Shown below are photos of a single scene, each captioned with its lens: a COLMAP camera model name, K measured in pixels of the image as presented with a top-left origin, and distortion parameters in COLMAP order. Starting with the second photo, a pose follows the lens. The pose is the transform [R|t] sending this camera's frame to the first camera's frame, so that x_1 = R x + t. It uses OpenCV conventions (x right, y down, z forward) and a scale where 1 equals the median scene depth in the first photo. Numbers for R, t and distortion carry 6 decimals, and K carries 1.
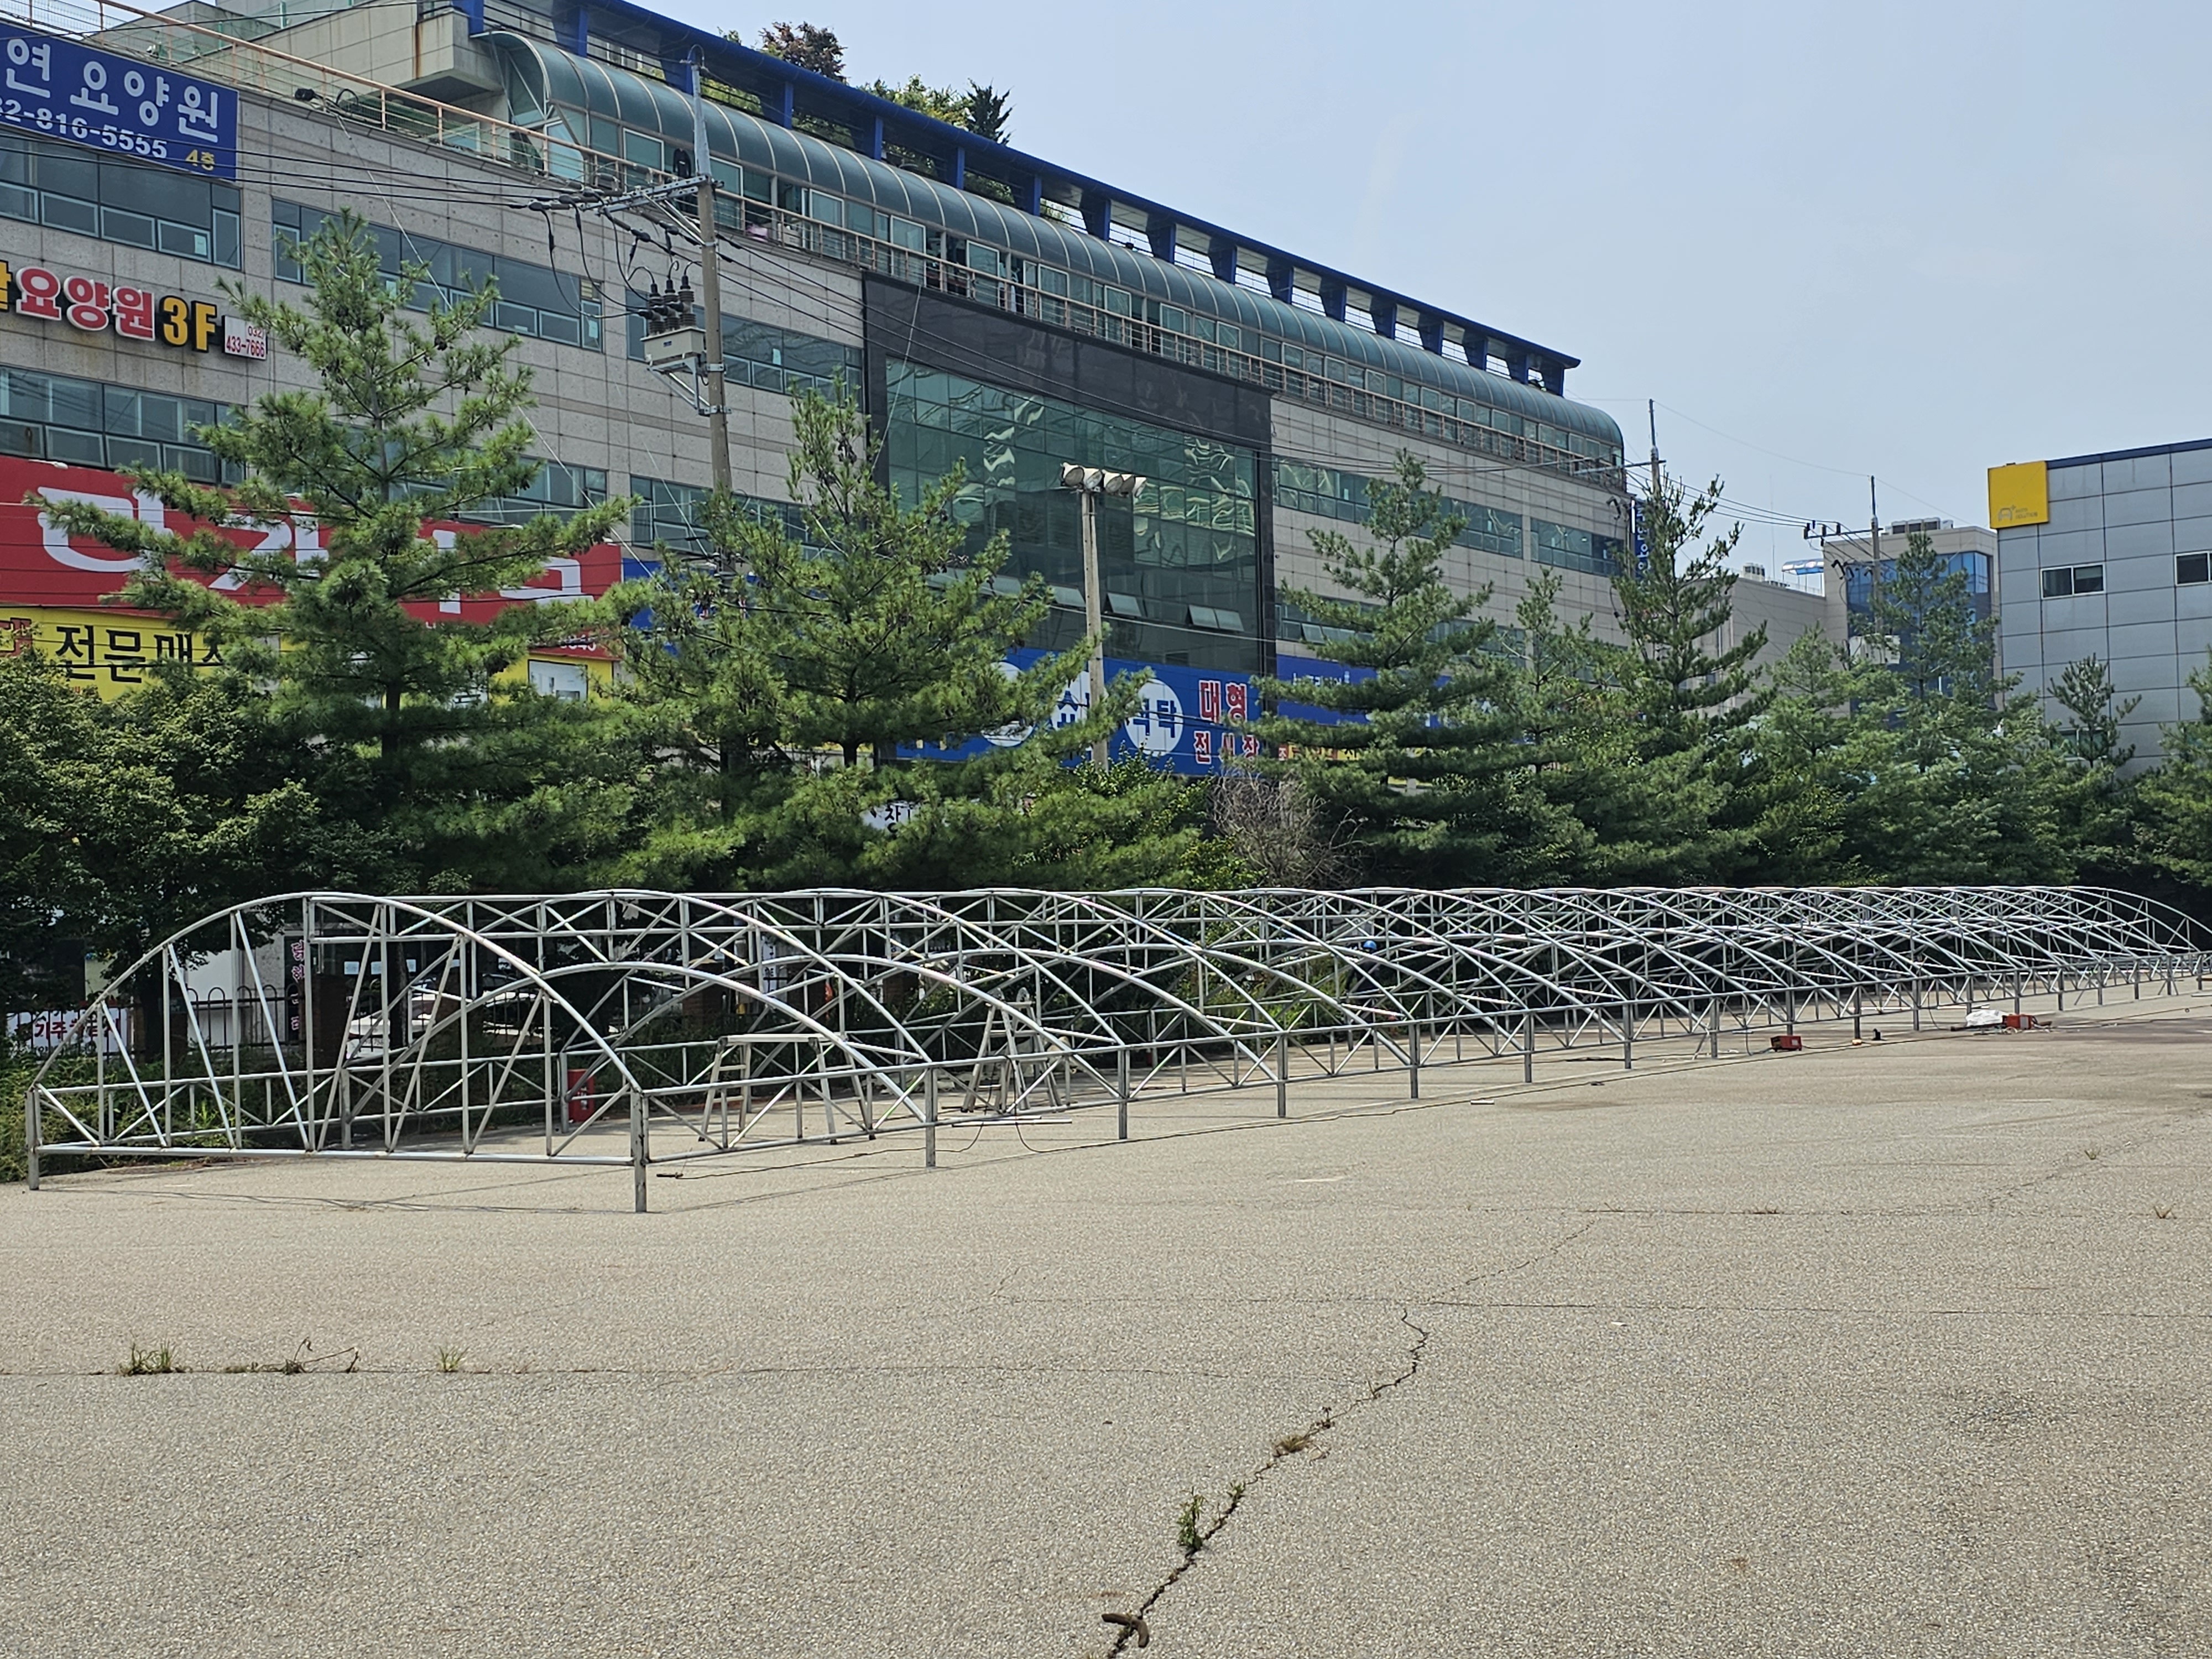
lens RADIAL K [[2676.1, 0, 1158.9], [0, 2676.1, 832.5], [0, 0, 1]] dist [0.256458, -0.513802]
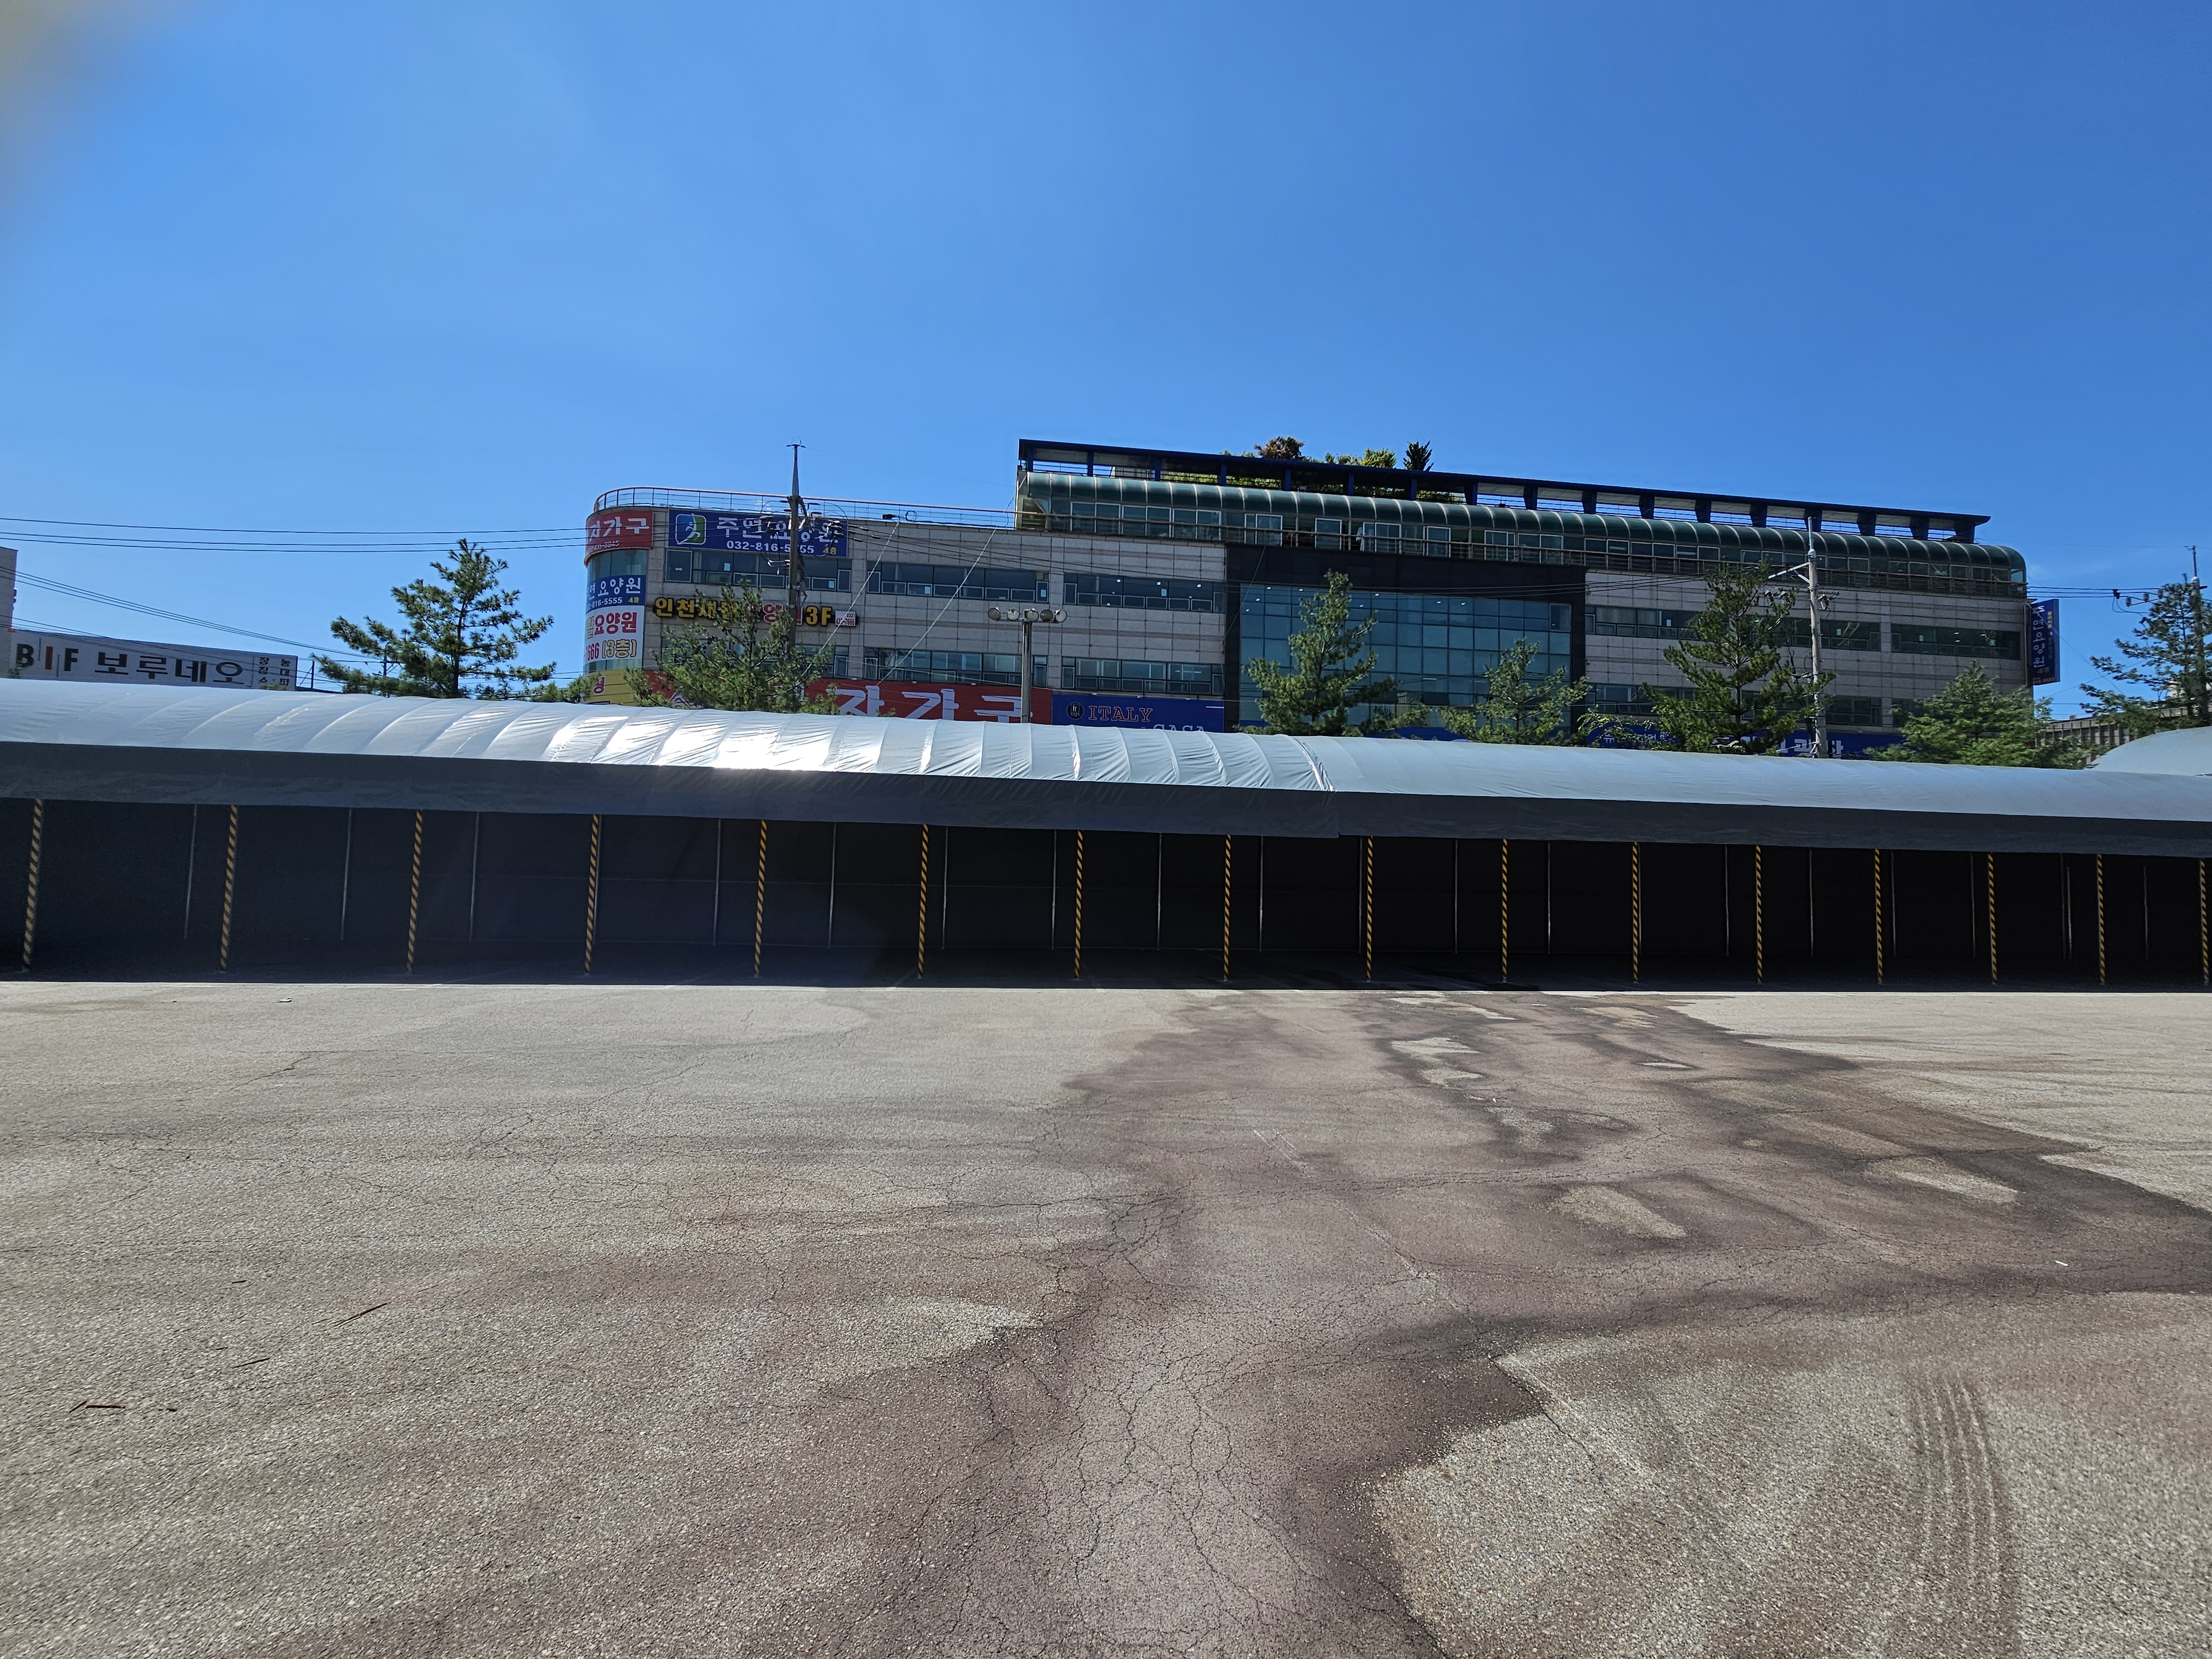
lens RADIAL K [[879.6, 0, 1121.7], [0, 879.6, 838.4], [0, 0, 1]] dist [-0.003291, 0.000062]
pose [[0.652320, 0.015767, -0.757780, 0.274206], [-0.012860, 0.999870, 0.009733, 0.005490], [0.757835, 0.003396, 0.652438, 0.417720]]
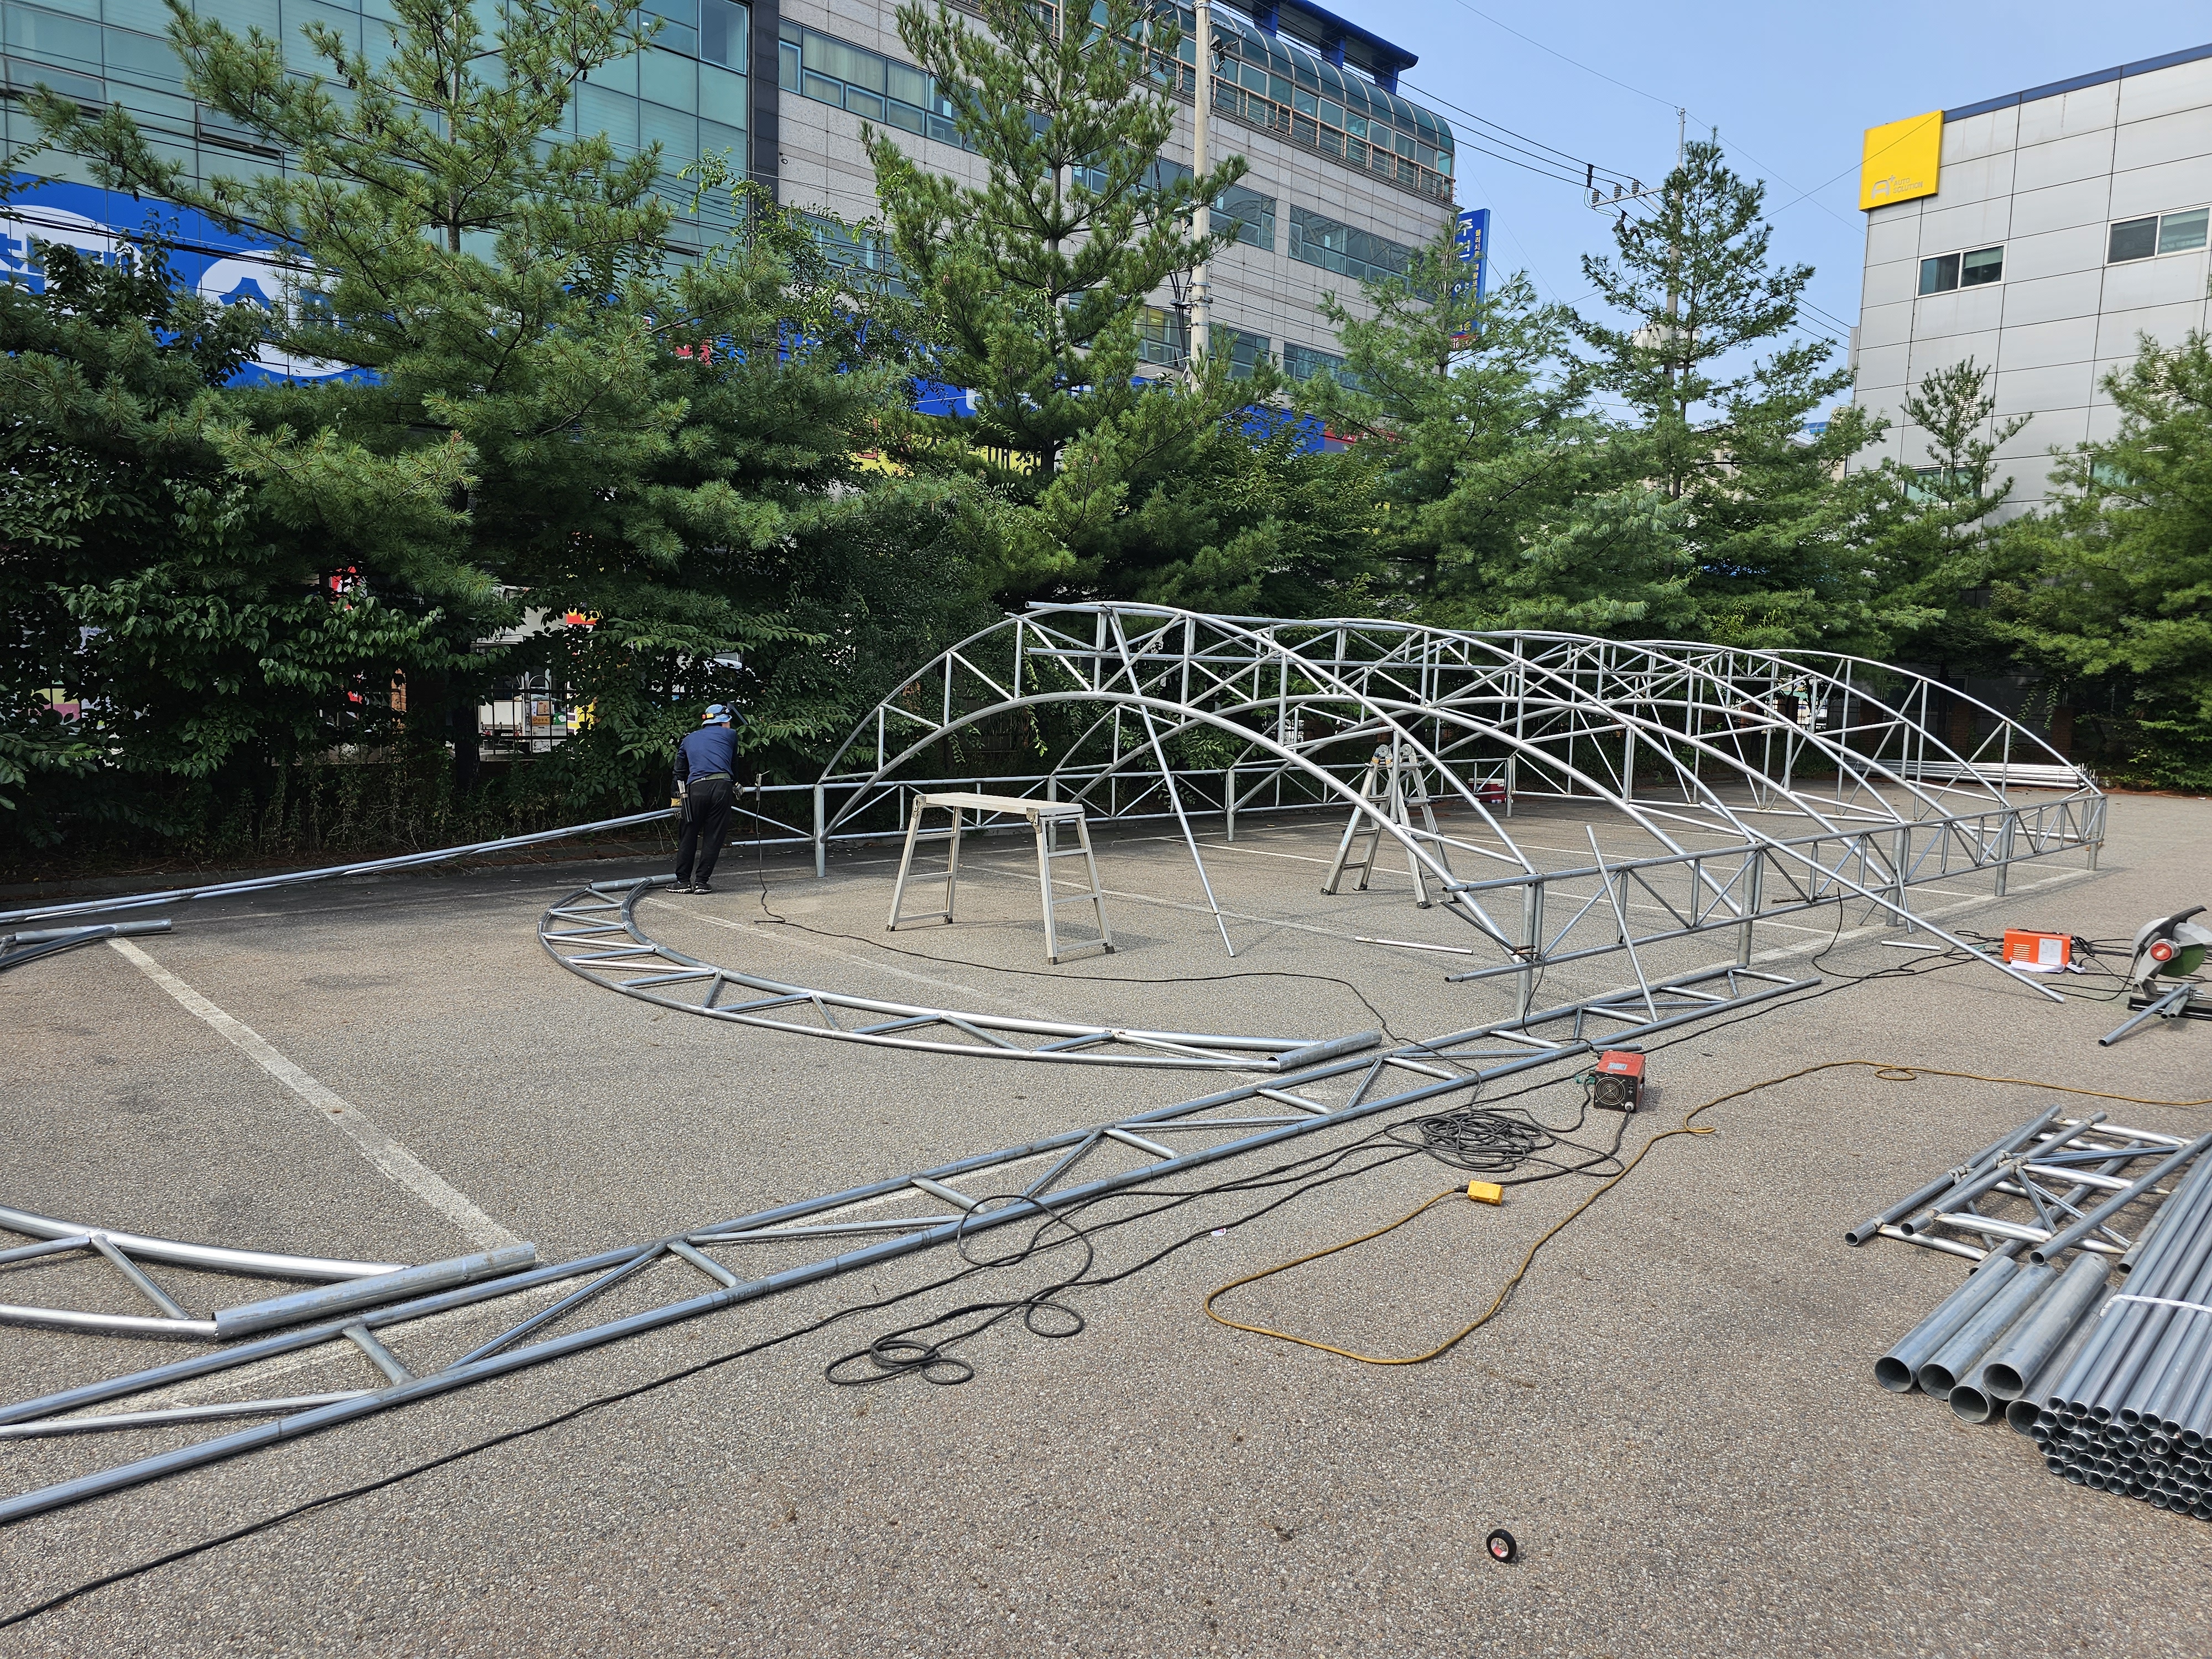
lens RADIAL K [[1474.8, 0, 1106.0], [0, 1474.8, 829.5], [0, 0, 1]] dist [0.035526, 0.000620]
pose [[0.973006, 0.082642, -0.215475, 0.236041], [-0.049975, 0.986981, 0.152873, 0.012559], [0.225303, -0.137978, 0.964469, 0.596035]]
